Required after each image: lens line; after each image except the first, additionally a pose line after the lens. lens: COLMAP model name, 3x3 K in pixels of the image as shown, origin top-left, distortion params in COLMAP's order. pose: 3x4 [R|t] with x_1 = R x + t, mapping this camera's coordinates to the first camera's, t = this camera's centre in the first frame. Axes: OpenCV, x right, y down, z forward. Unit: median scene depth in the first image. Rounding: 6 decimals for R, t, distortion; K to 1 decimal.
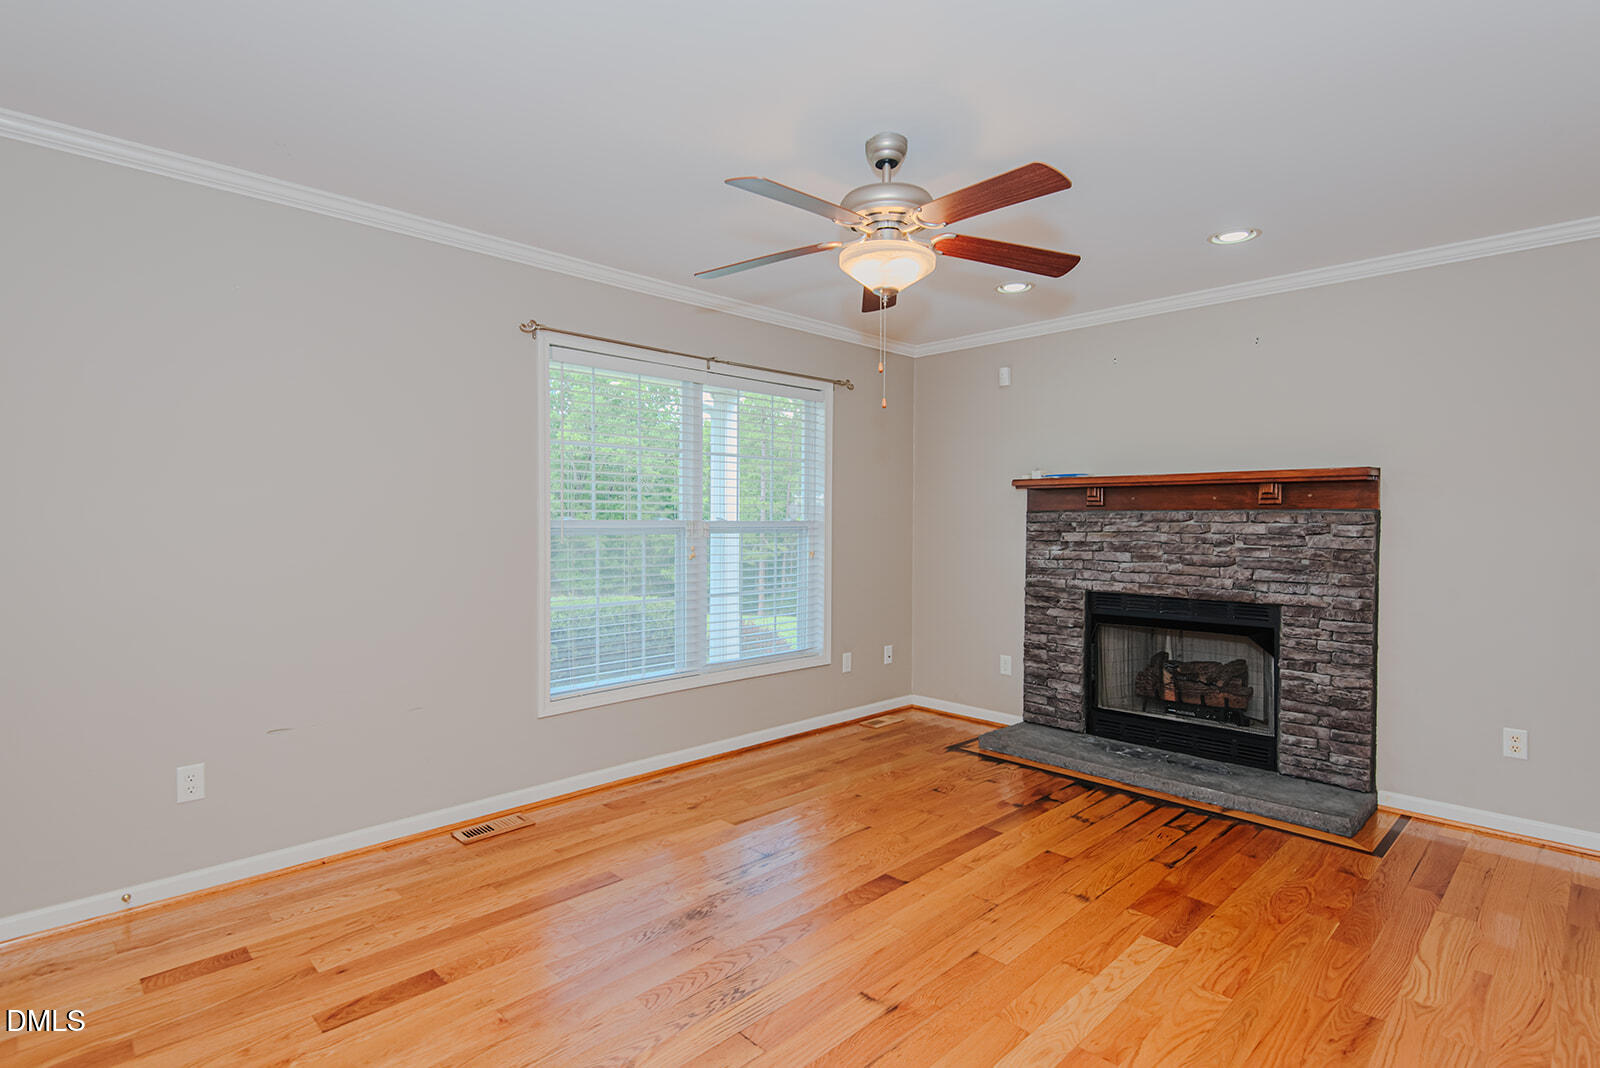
lens RADIAL K [[776.4, 0, 803.9], [0, 776.4, 528.5], [0, 0, 1]] dist [0.026753, -0.020643]
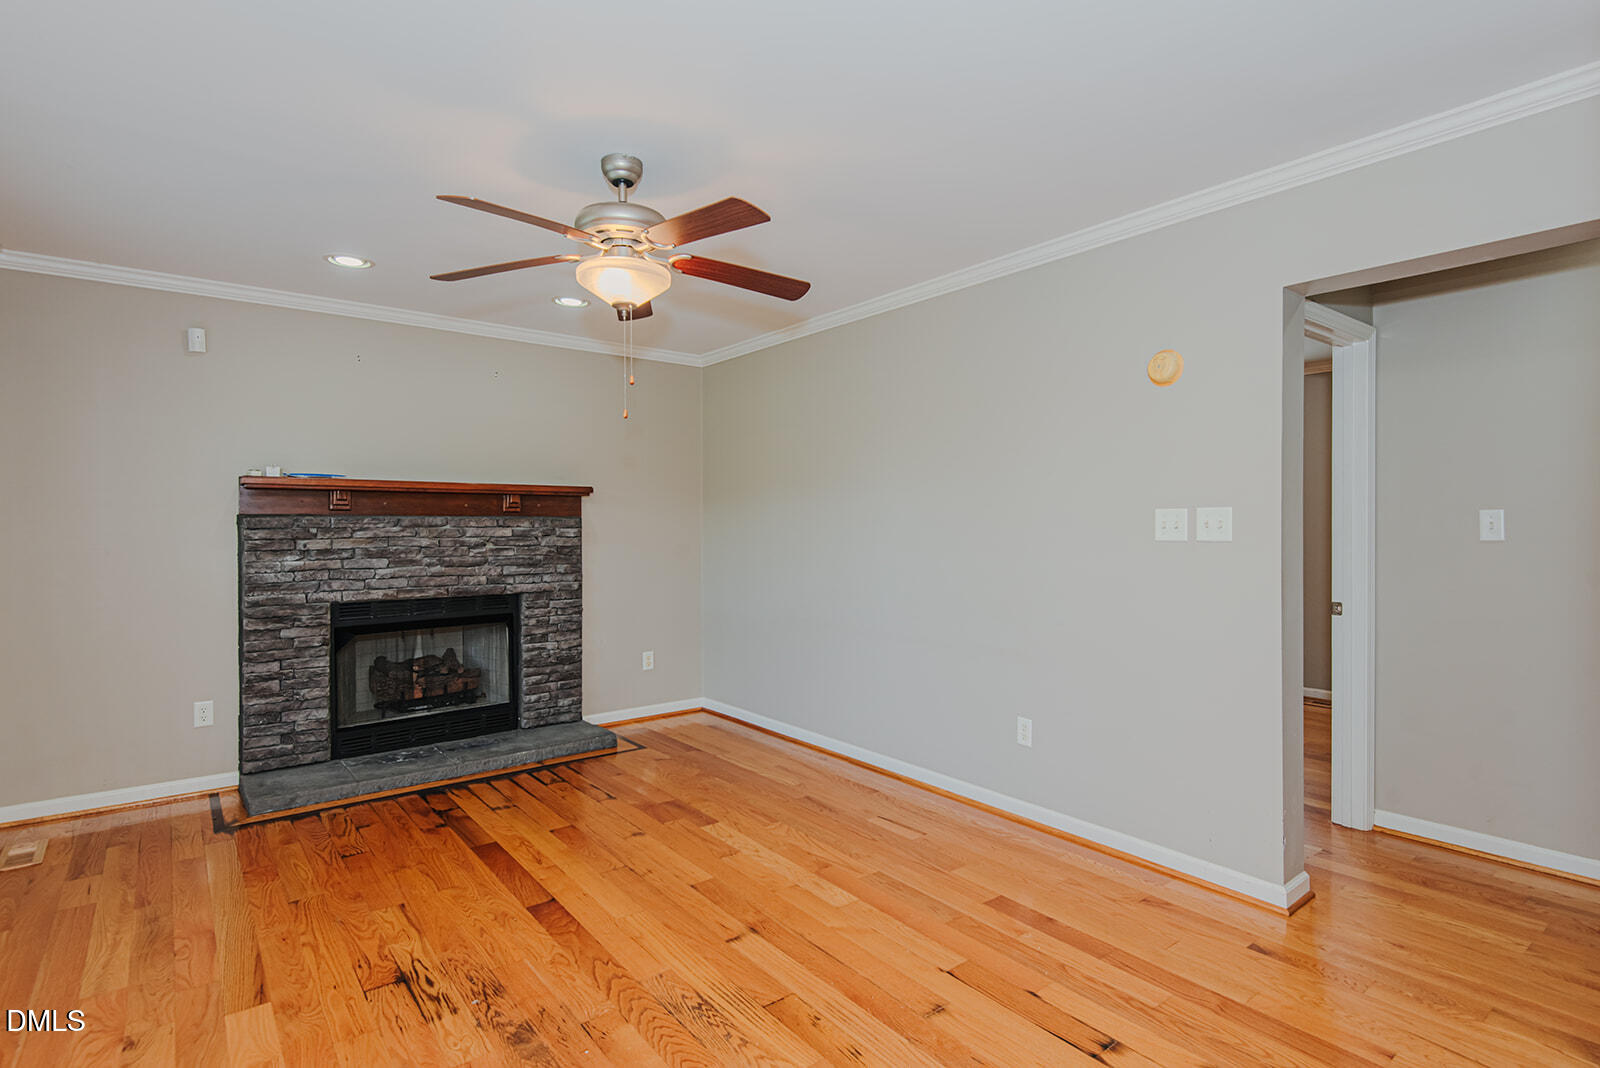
lens RADIAL K [[776.4, 0, 803.9], [0, 776.4, 528.5], [0, 0, 1]] dist [0.026753, -0.020643]
pose [[0.129614, -0.009952, 0.991515, -0.529252], [0.013186, 0.999879, 0.008312, -0.008771], [-0.991477, 0.011997, 0.129729, 0.373687]]
